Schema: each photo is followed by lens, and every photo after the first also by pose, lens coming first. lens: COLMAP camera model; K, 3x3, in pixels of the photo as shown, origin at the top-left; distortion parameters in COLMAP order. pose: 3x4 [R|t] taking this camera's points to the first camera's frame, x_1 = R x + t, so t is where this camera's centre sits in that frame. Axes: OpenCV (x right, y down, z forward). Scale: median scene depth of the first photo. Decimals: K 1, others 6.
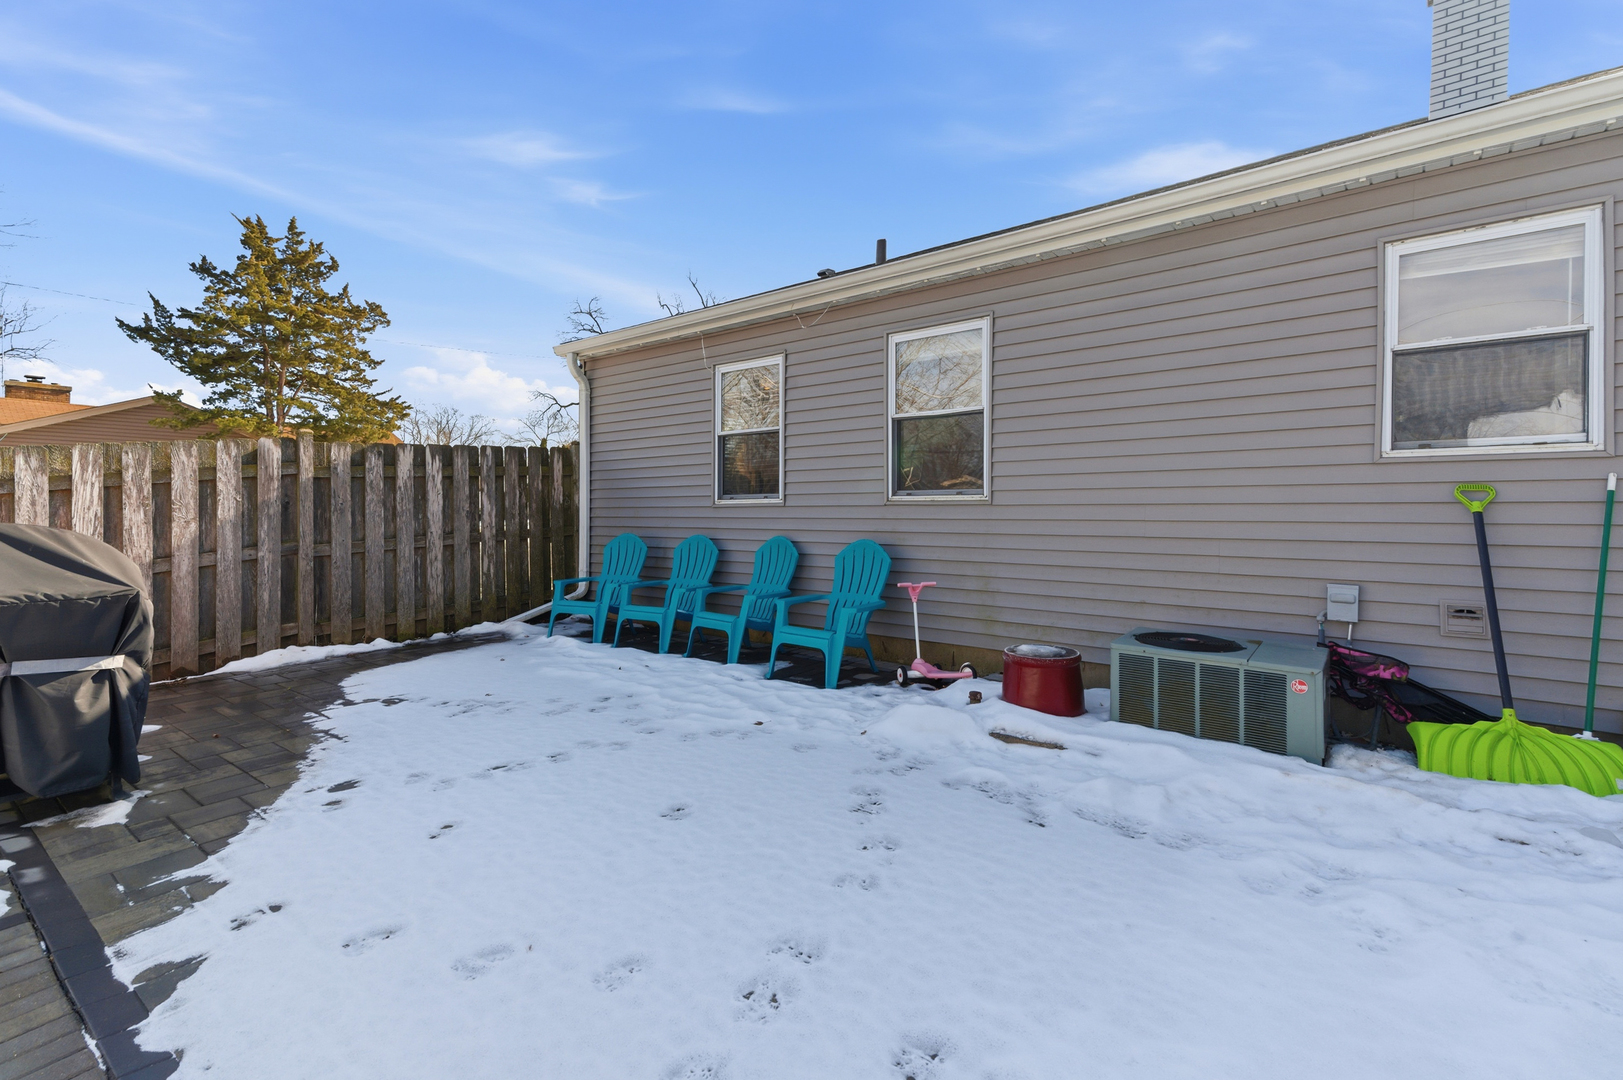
lens RADIAL K [[741.2, 0, 808.3], [0, 741.2, 514.1], [0, 0, 1]] dist [0.061419, -0.016670]
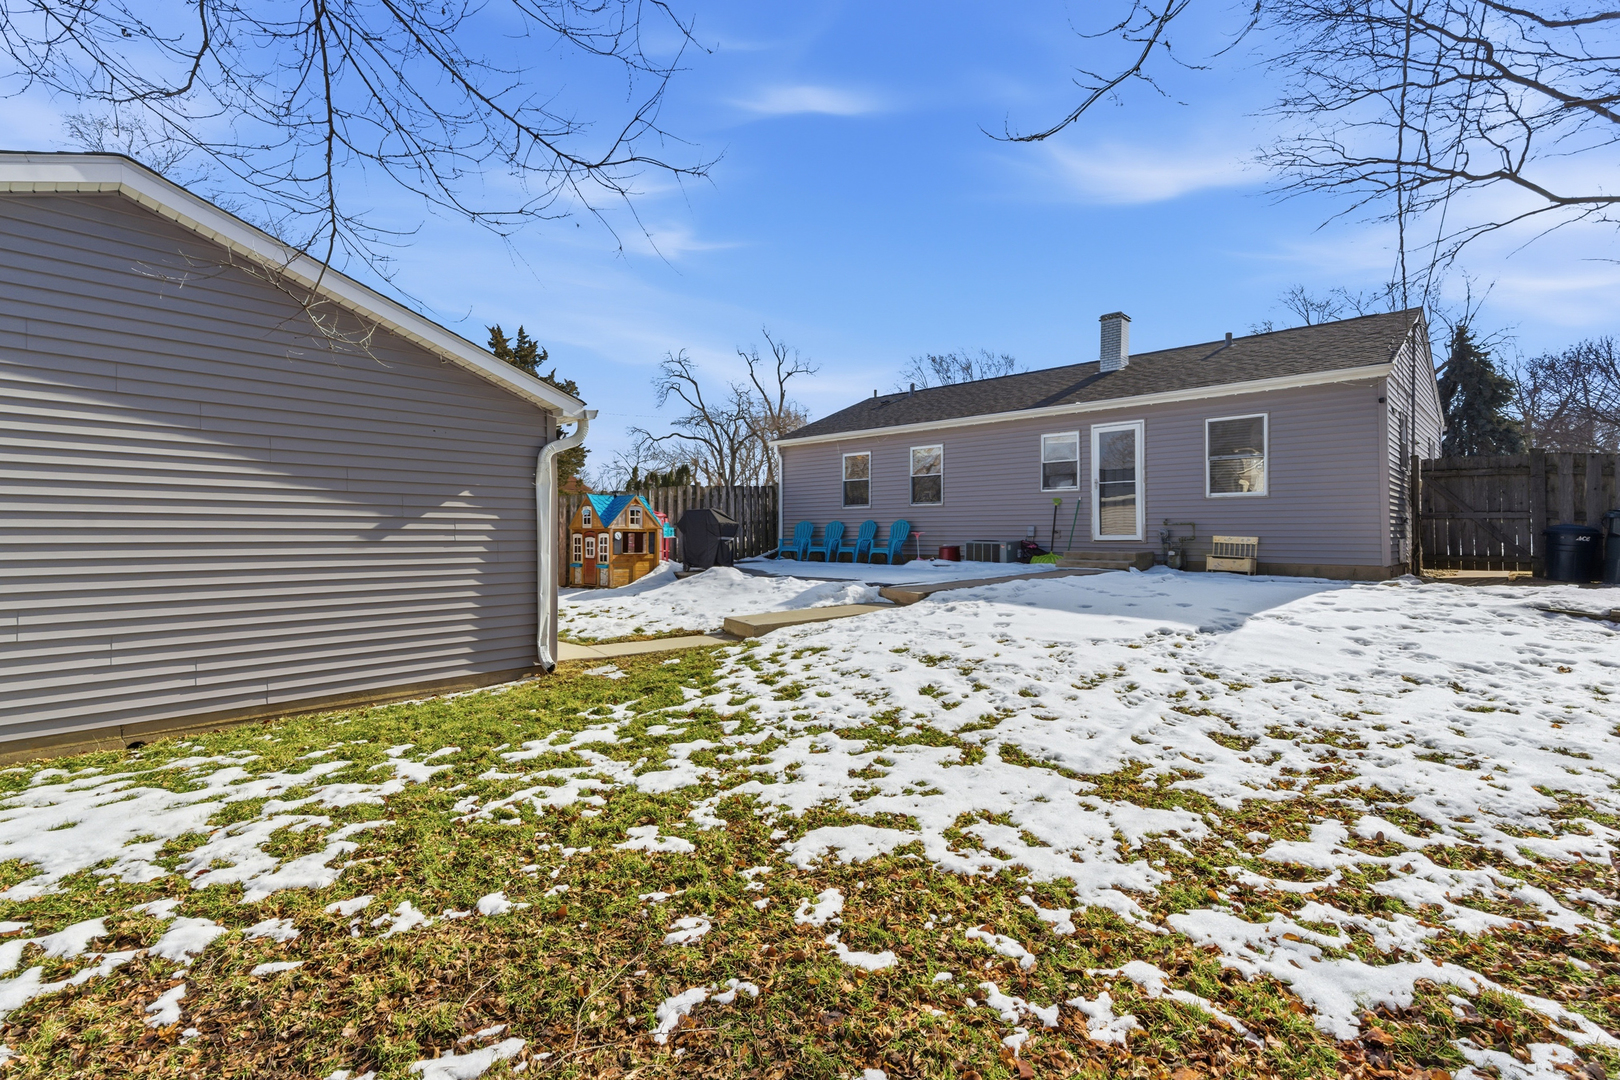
lens RADIAL K [[739.8, 0, 806.8], [0, 739.8, 514.1], [0, 0, 1]] dist [0.061419, -0.016670]
pose [[0.997428, -0.002387, -0.071632, -0.066738], [0.000240, 0.999551, -0.029967, 0.083192], [0.071672, 0.029873, 0.996981, -1.541157]]
